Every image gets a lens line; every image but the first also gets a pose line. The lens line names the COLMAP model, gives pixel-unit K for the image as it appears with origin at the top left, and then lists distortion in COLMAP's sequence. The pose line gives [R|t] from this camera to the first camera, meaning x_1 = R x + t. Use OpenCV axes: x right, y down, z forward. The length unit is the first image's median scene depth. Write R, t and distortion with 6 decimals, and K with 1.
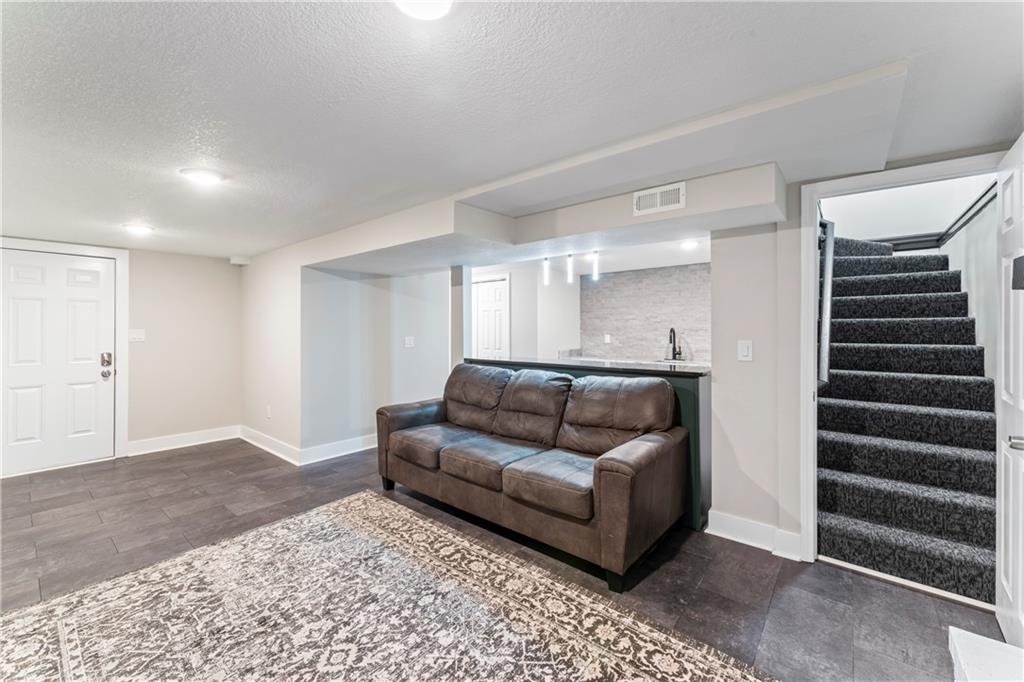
lens RADIAL K [[410.6, 0, 513.3], [0, 410.6, 325.9], [0, 0, 1]] dist [0.000335, 0.000121]
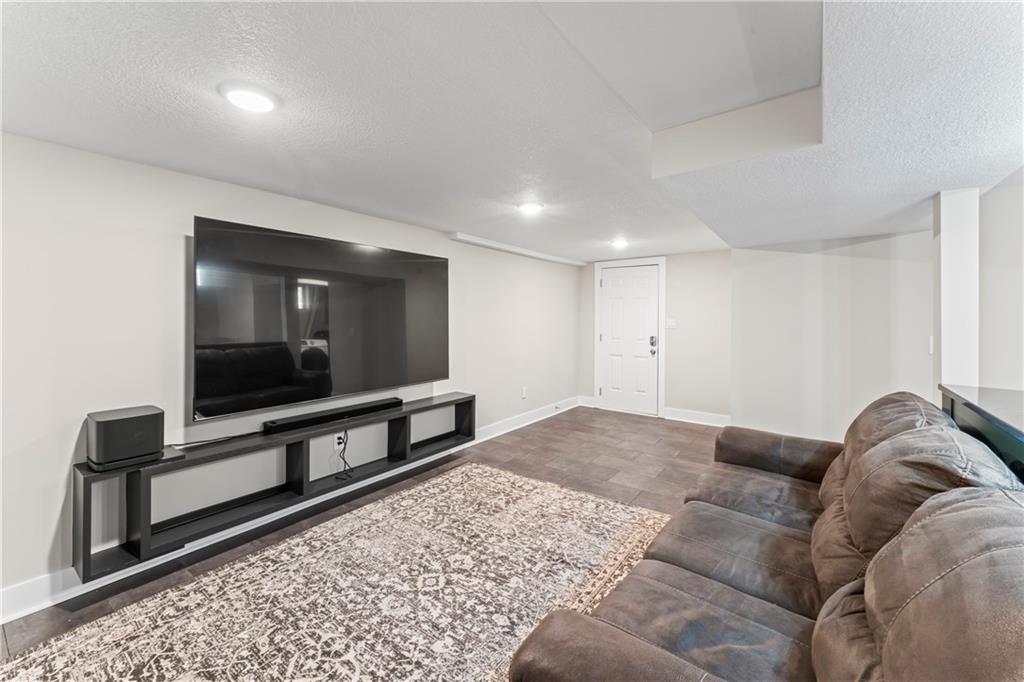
lens RADIAL K [[417.7, 0, 508.8], [0, 417.7, 315.1], [0, 0, 1]] dist [-0.000521, -0.000180]
pose [[0.053354, -0.001168, -0.998575, 0.705567], [0.000553, 0.999999, -0.001140, -0.003551], [0.998576, -0.000491, 0.053355, 0.962069]]
